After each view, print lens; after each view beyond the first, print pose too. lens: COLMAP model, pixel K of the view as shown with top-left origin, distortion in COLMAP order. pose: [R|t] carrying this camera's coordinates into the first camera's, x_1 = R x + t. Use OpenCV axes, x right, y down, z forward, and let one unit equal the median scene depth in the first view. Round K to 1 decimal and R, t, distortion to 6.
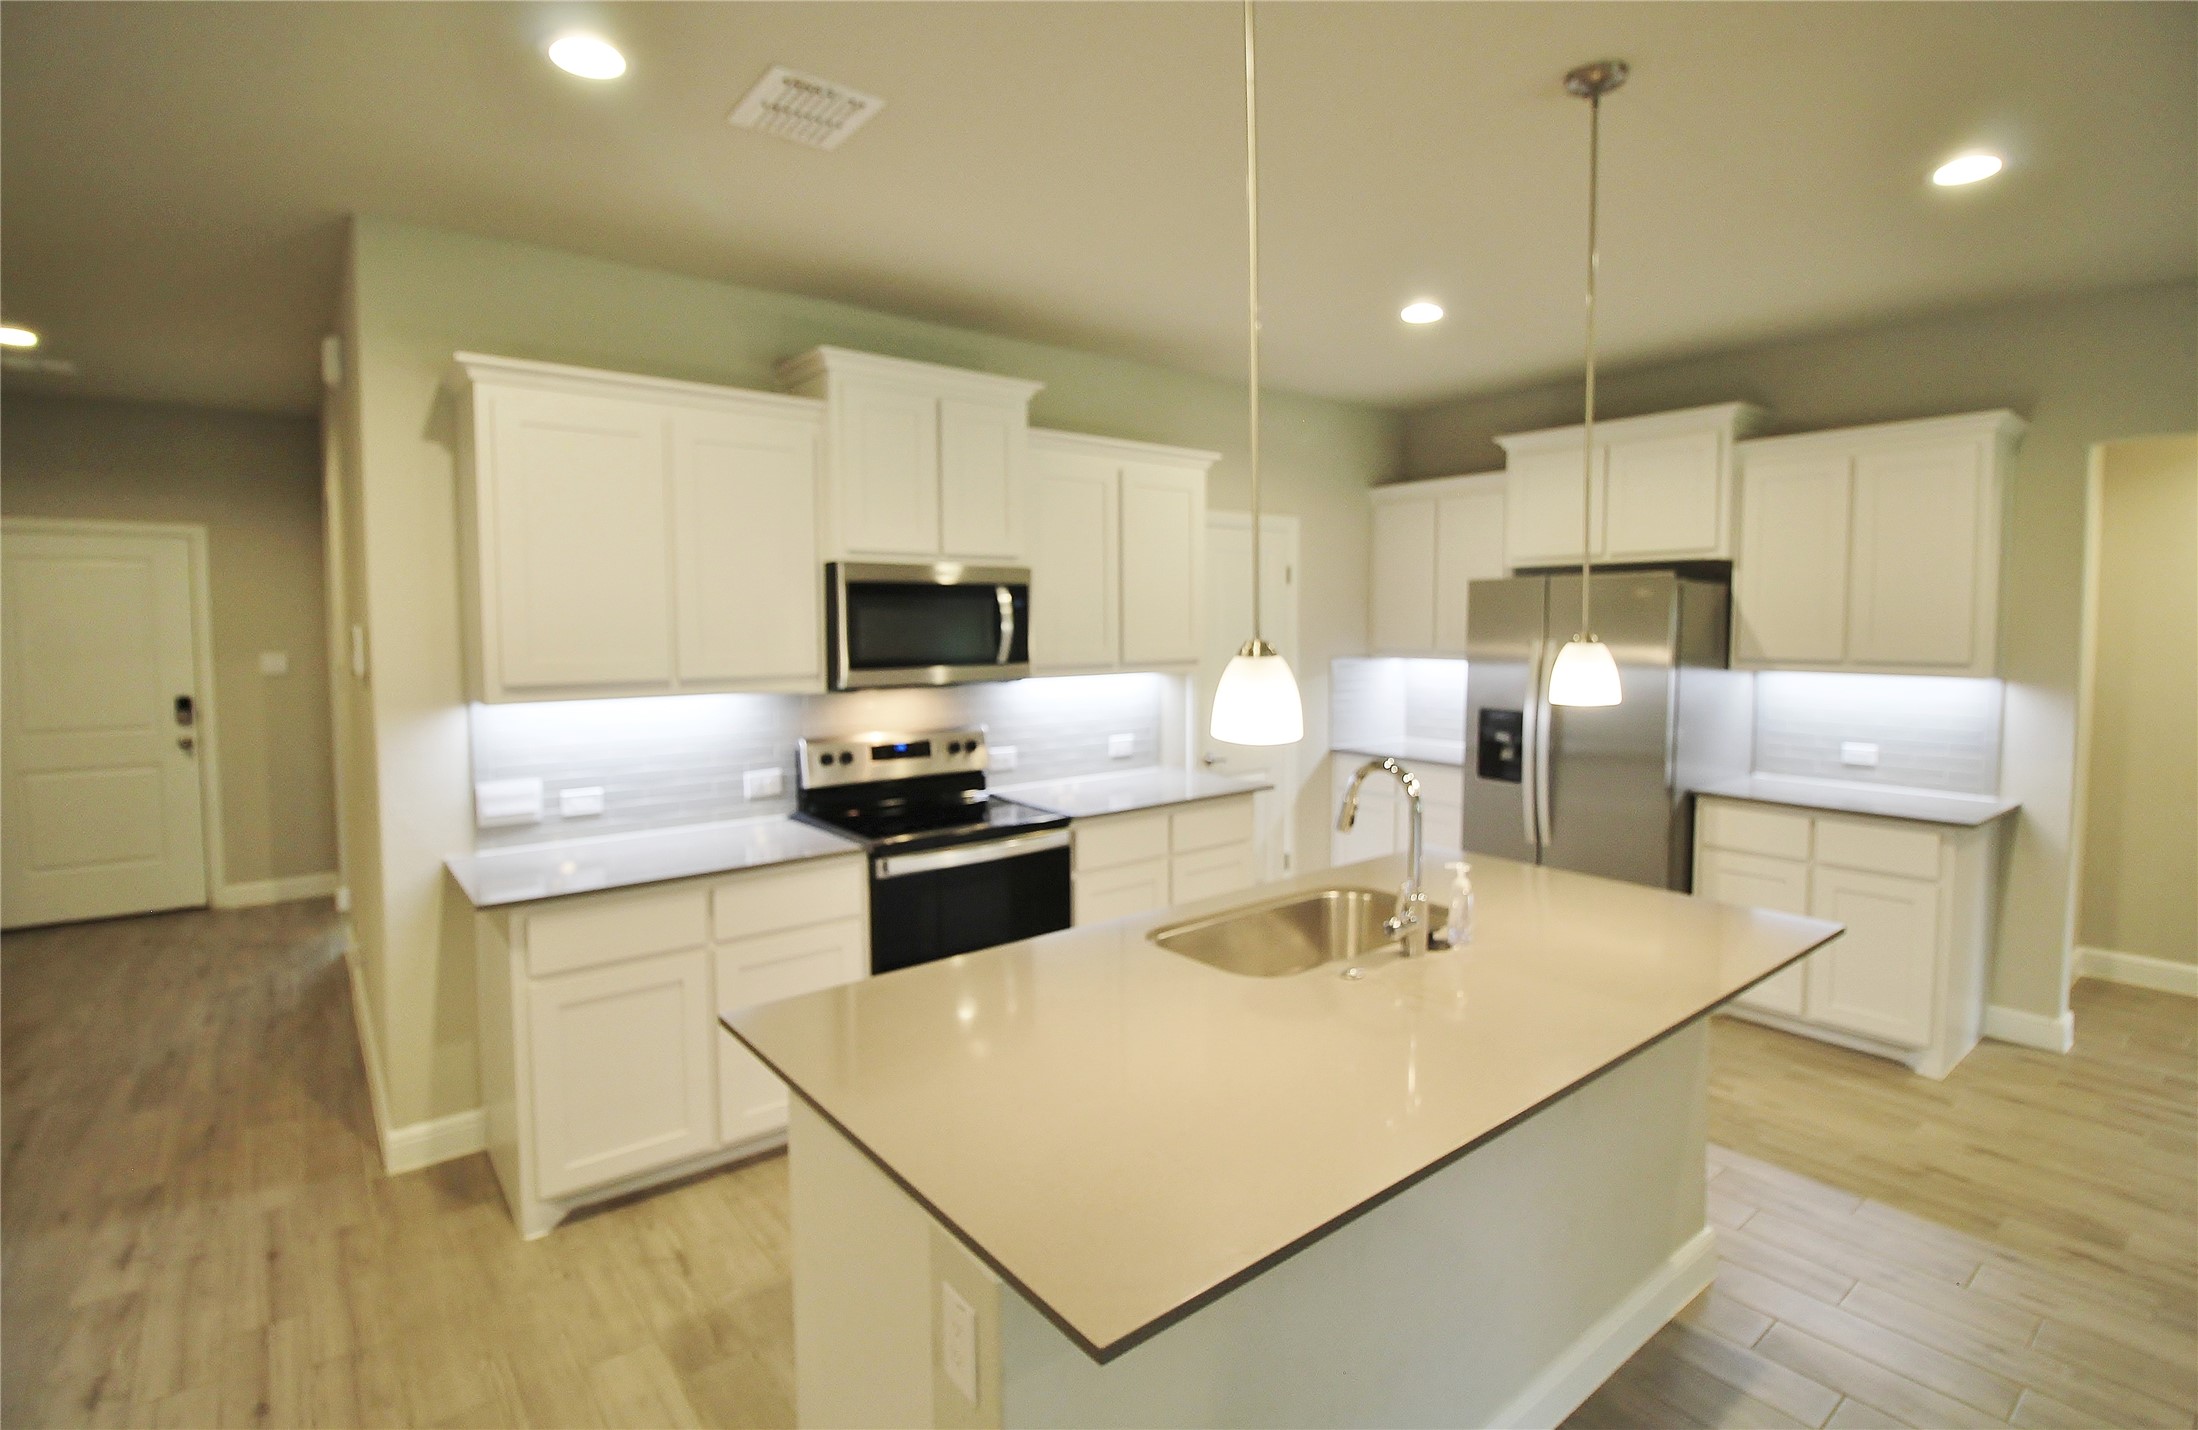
lens RADIAL K [[1026.4, 0, 1099.6], [0, 1026.4, 683.7], [0, 0, 1]] dist [-0.000927, -0.013566]
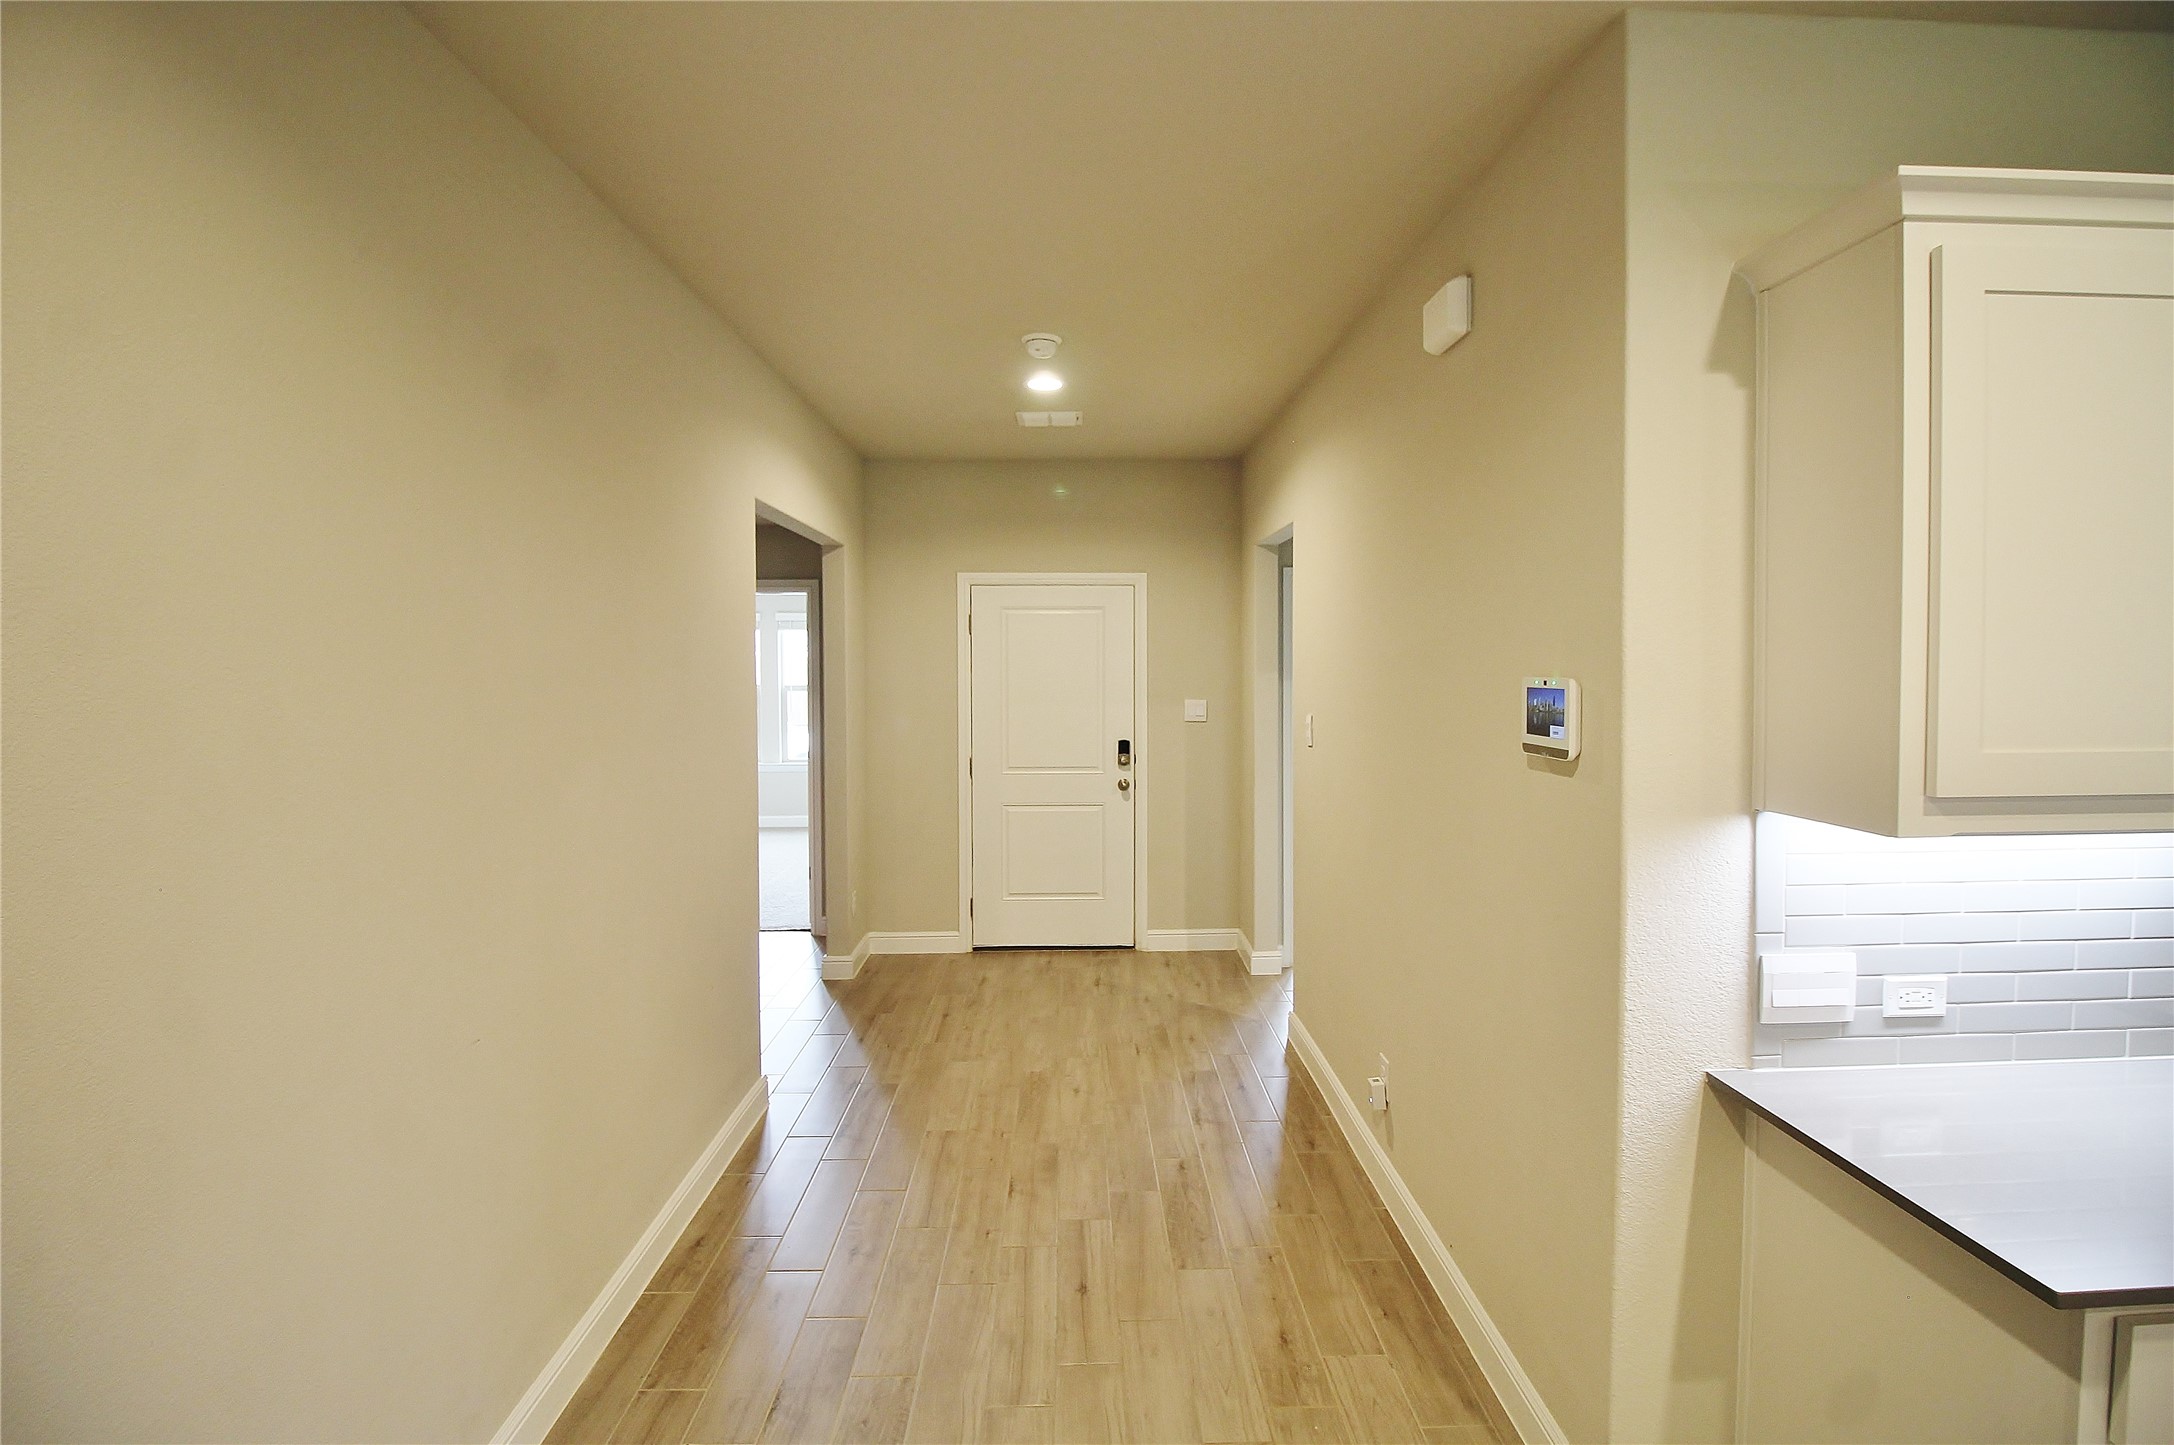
lens RADIAL K [[1004.9, 0, 1098.3], [0, 1004.9, 688.2], [0, 0, 1]] dist [-0.002913, -0.011686]
pose [[0.800188, 0.013307, -0.599602, -0.475163], [-0.034566, 0.999115, -0.023955, -0.020861], [0.598752, 0.039894, 0.799940, 0.258942]]
